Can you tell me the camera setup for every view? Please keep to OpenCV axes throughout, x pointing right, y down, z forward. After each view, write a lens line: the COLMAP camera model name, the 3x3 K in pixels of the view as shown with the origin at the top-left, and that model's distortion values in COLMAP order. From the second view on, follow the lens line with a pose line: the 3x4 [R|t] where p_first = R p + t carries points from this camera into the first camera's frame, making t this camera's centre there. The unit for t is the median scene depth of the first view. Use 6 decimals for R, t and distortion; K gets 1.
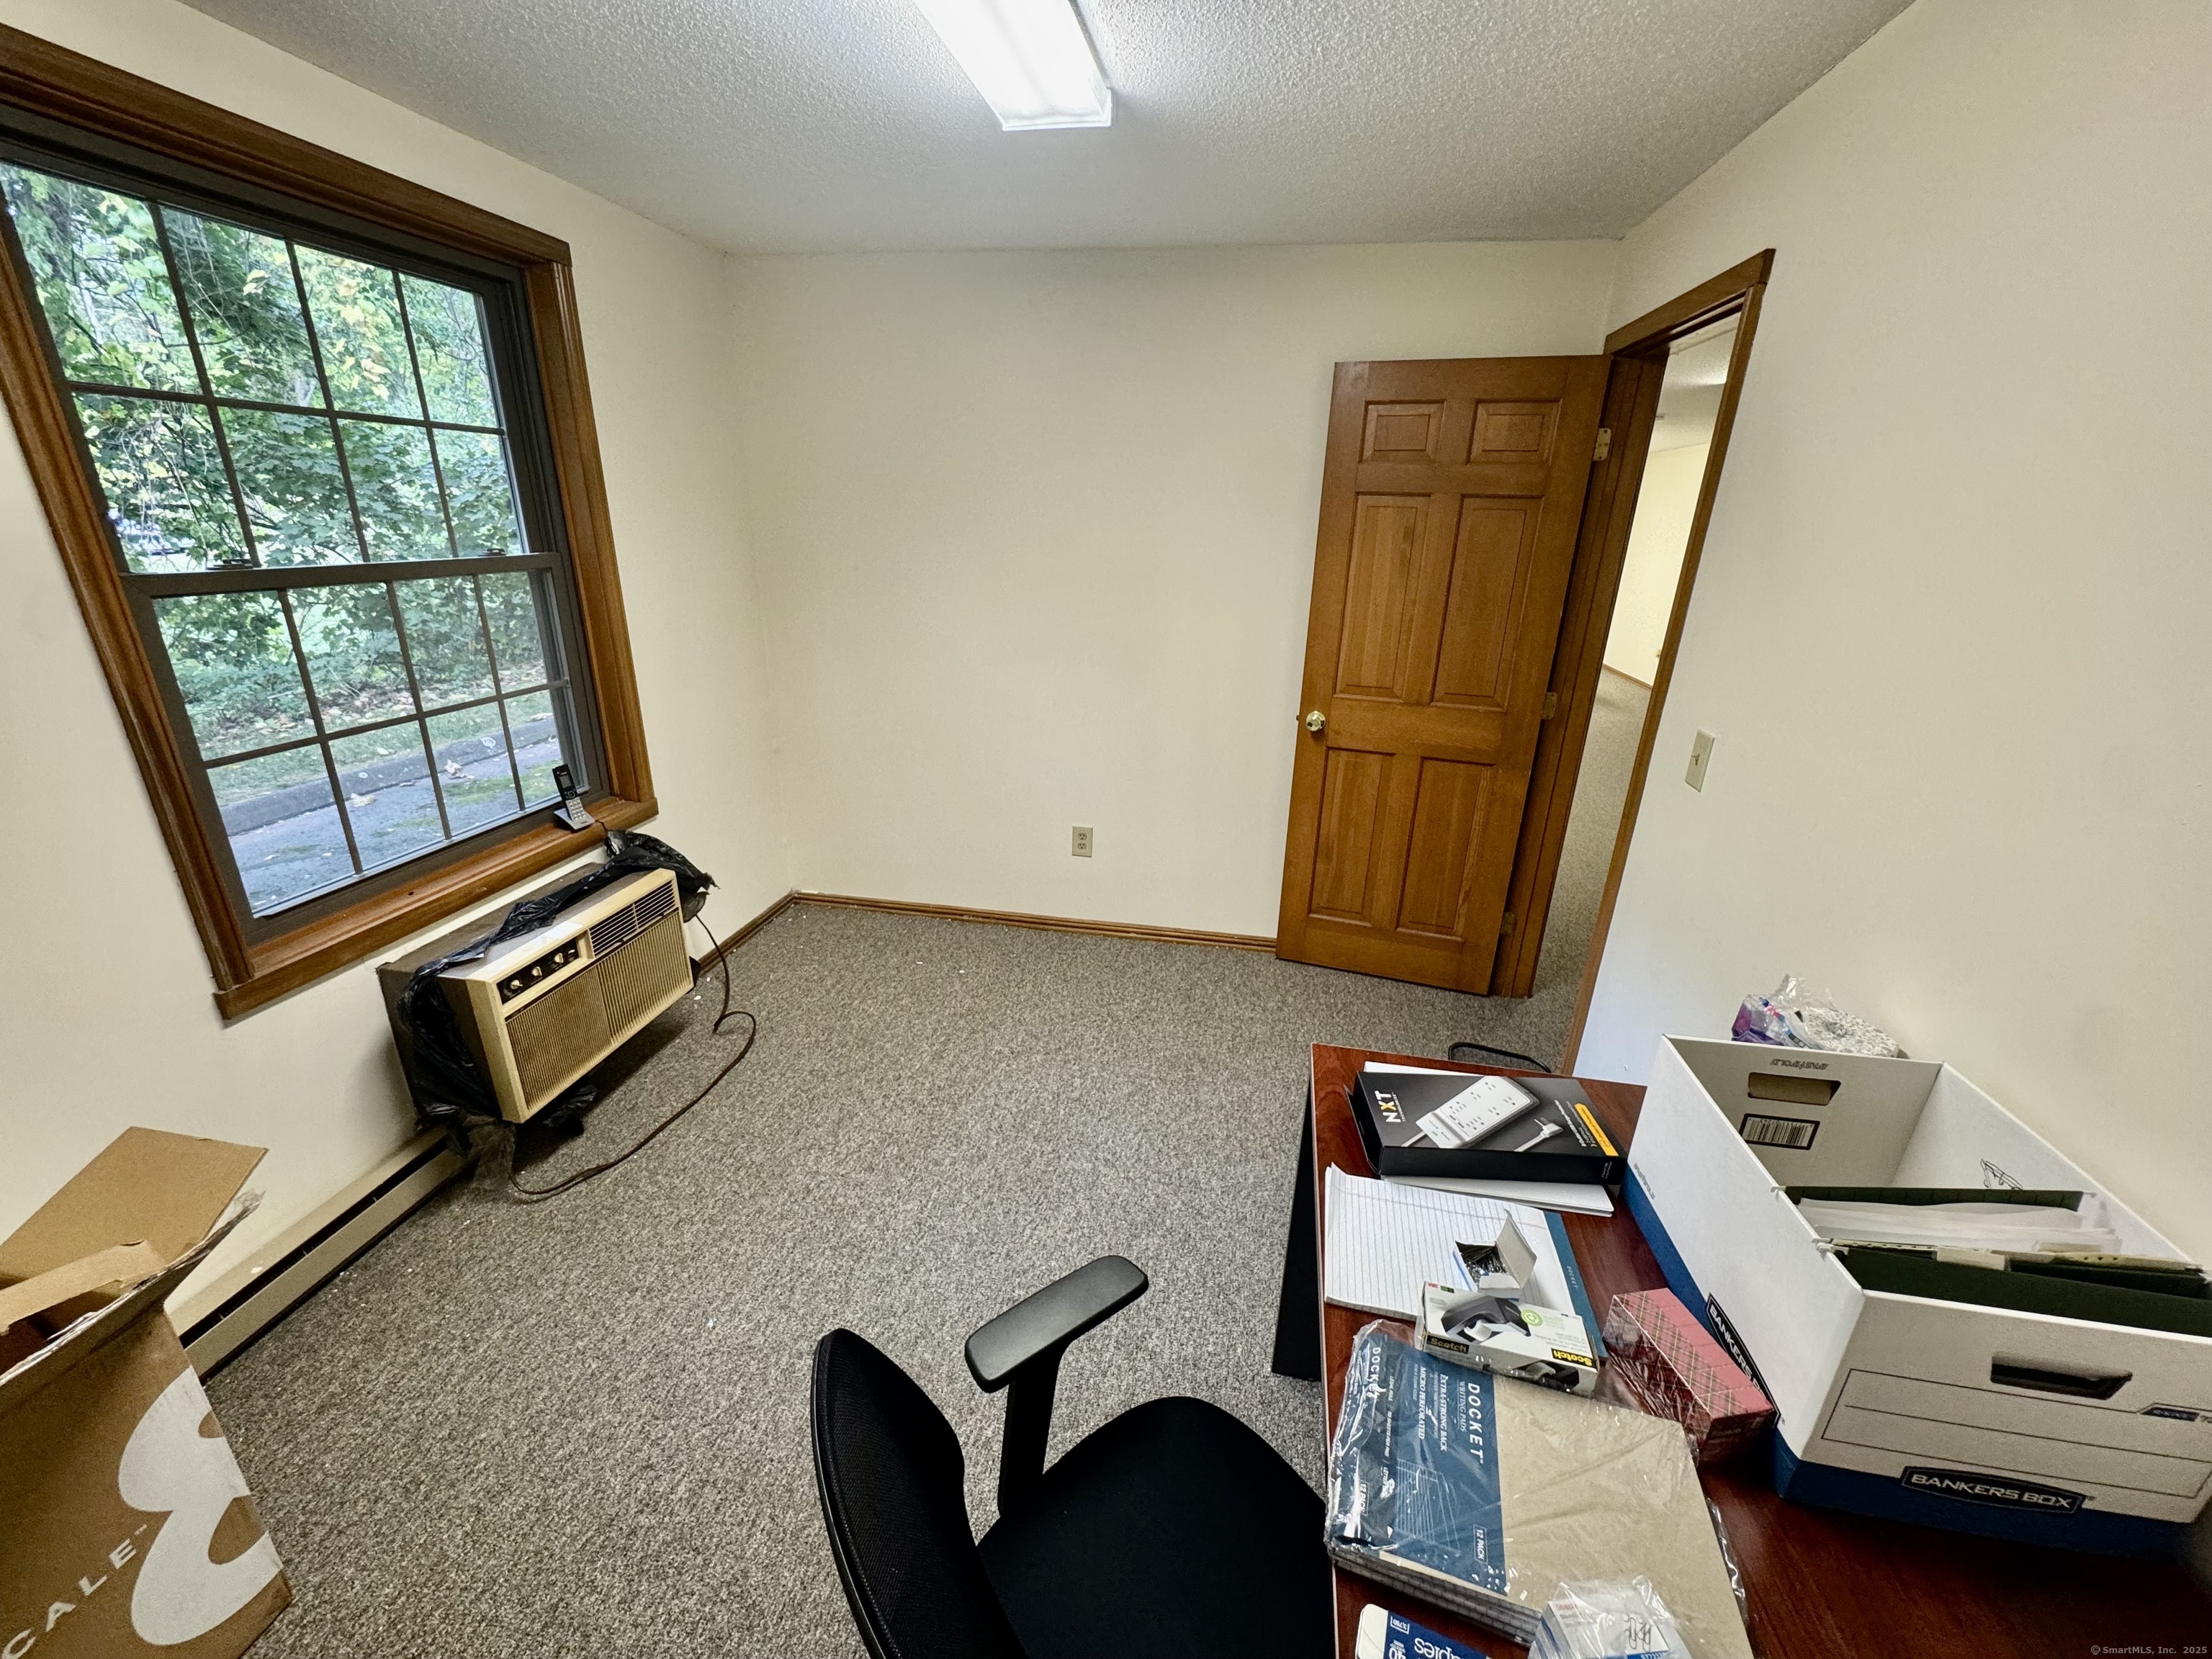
lens RADIAL K [[891.1, 0, 1106.9], [0, 891.1, 850.0], [0, 0, 1]] dist [-0.003318, -0.000454]
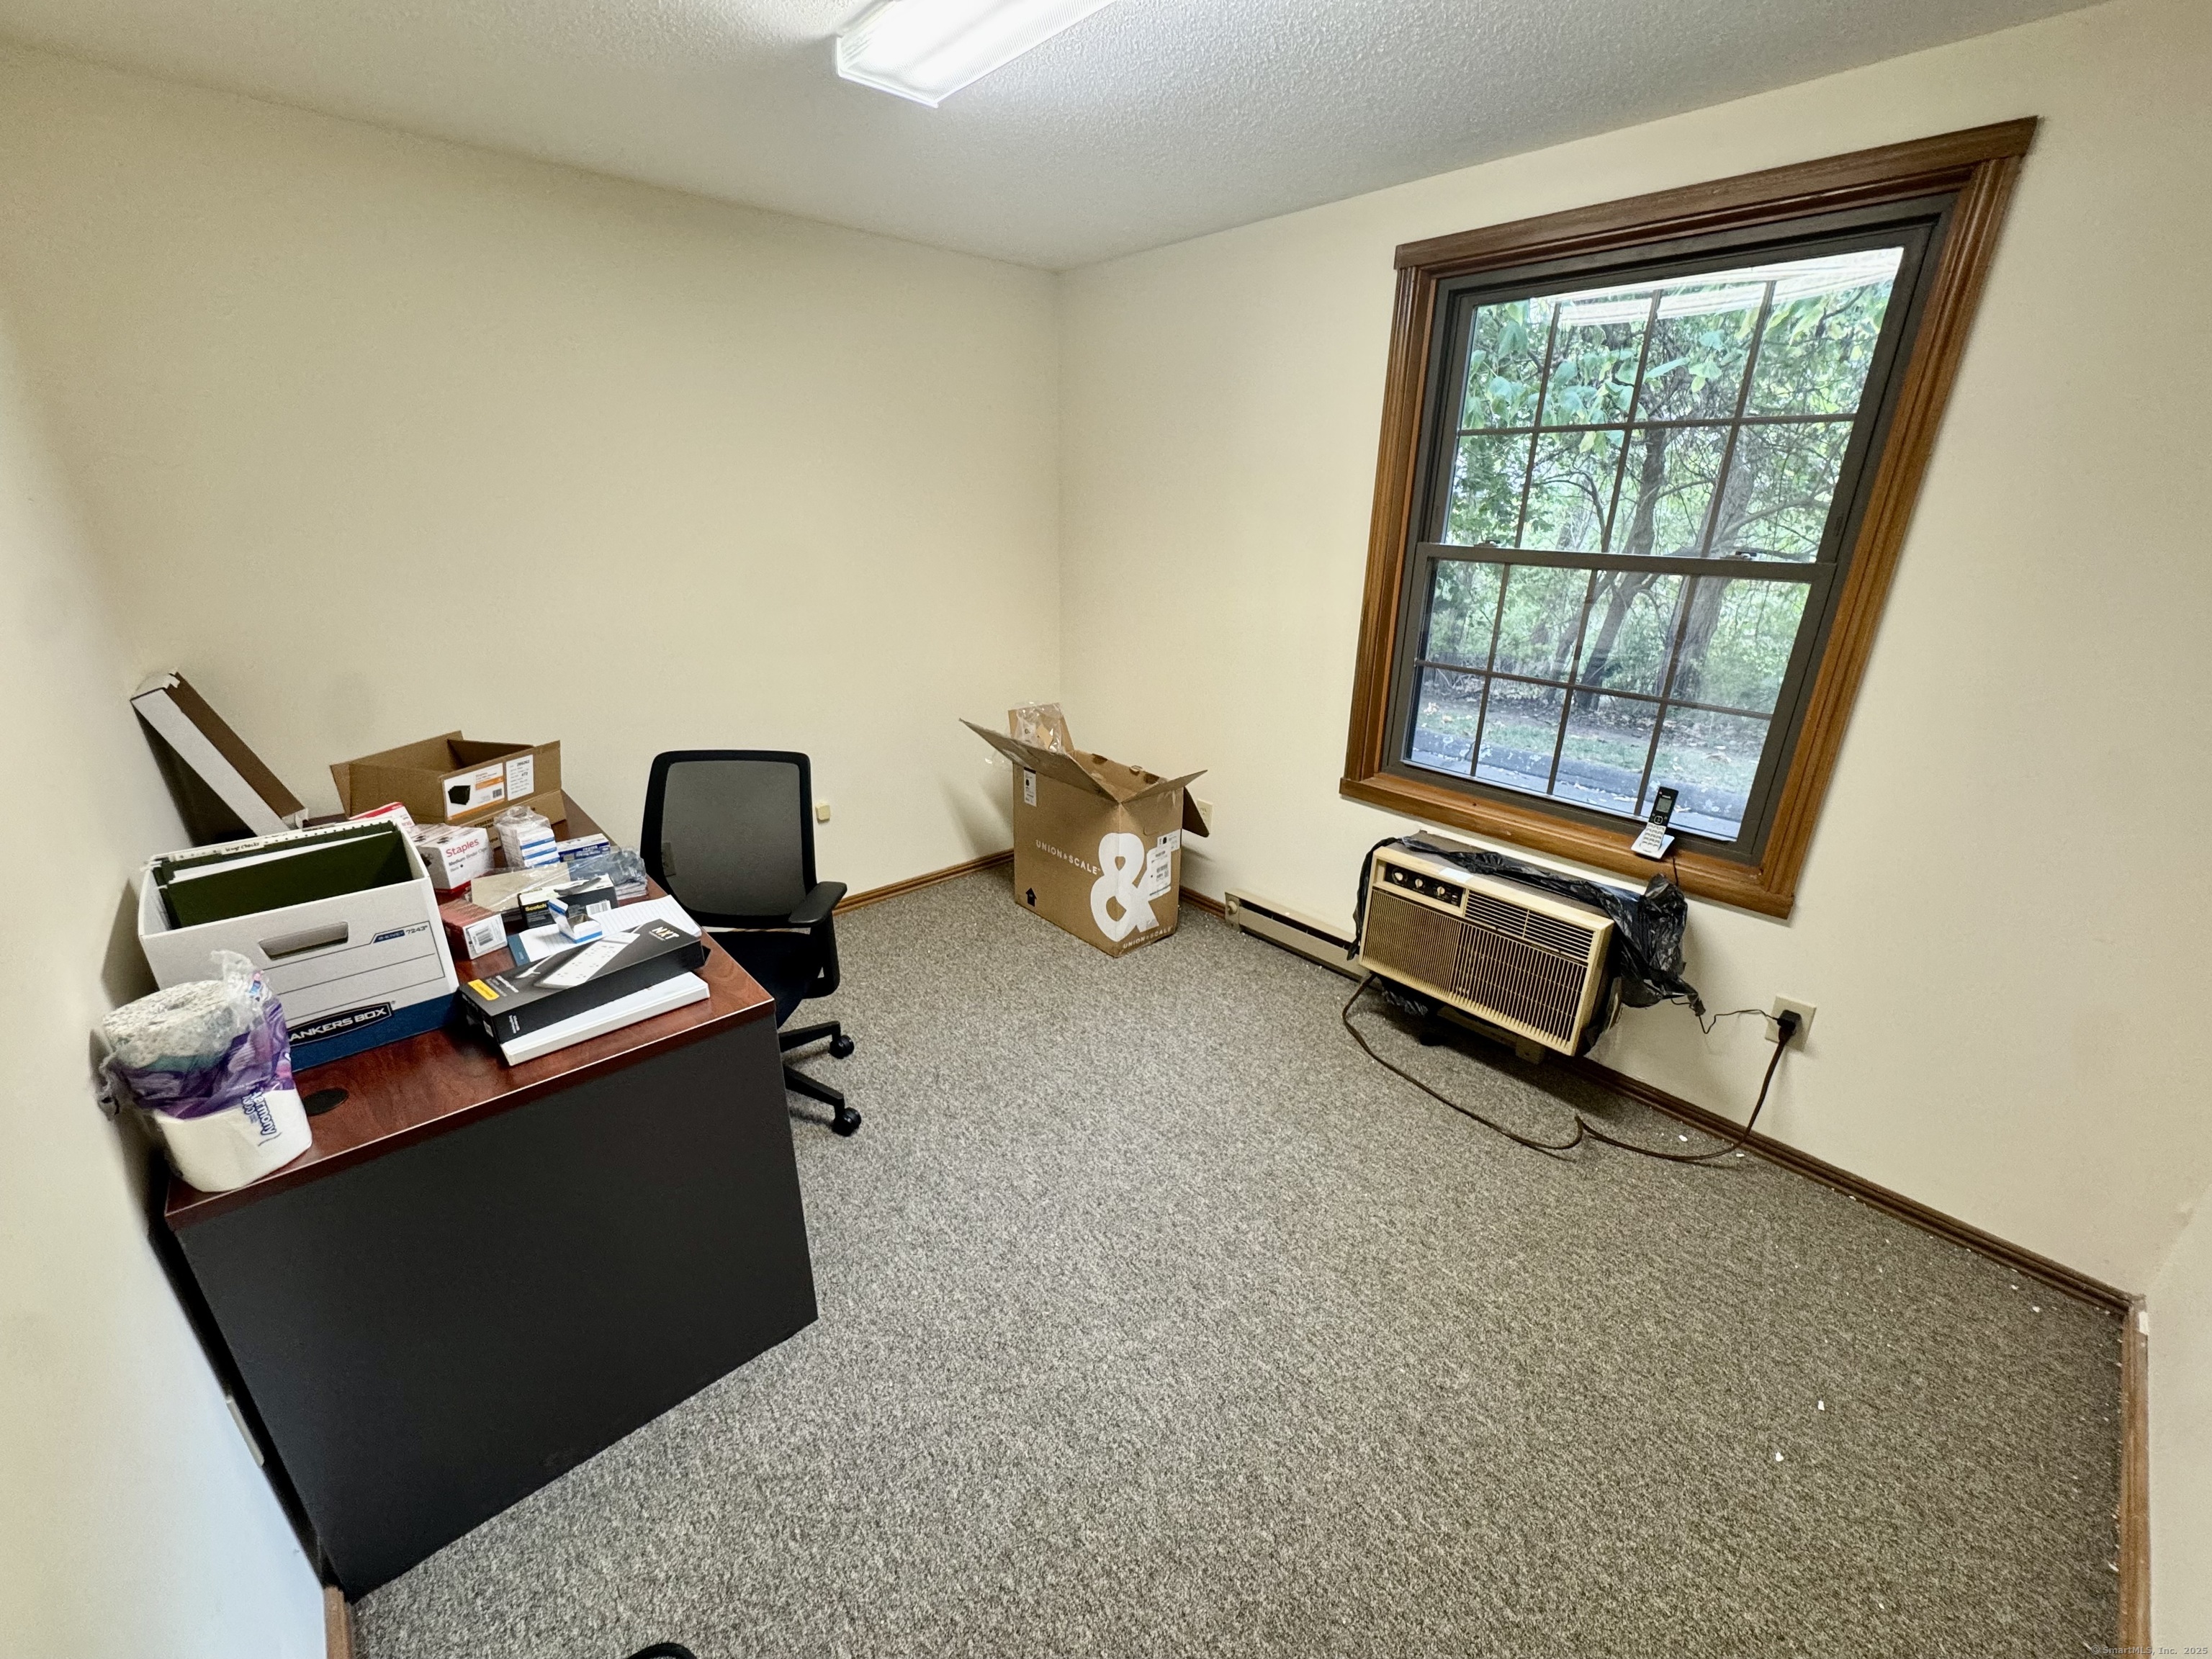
lens RADIAL K [[891.1, 0, 1106.9], [0, 891.1, 850.0], [0, 0, 1]] dist [-0.003318, -0.000454]
pose [[-0.612827, 0.260730, -0.745965, 0.496231], [-0.313325, 0.786449, 0.532283, -0.397574], [0.725445, 0.559927, -0.400264, 1.114242]]
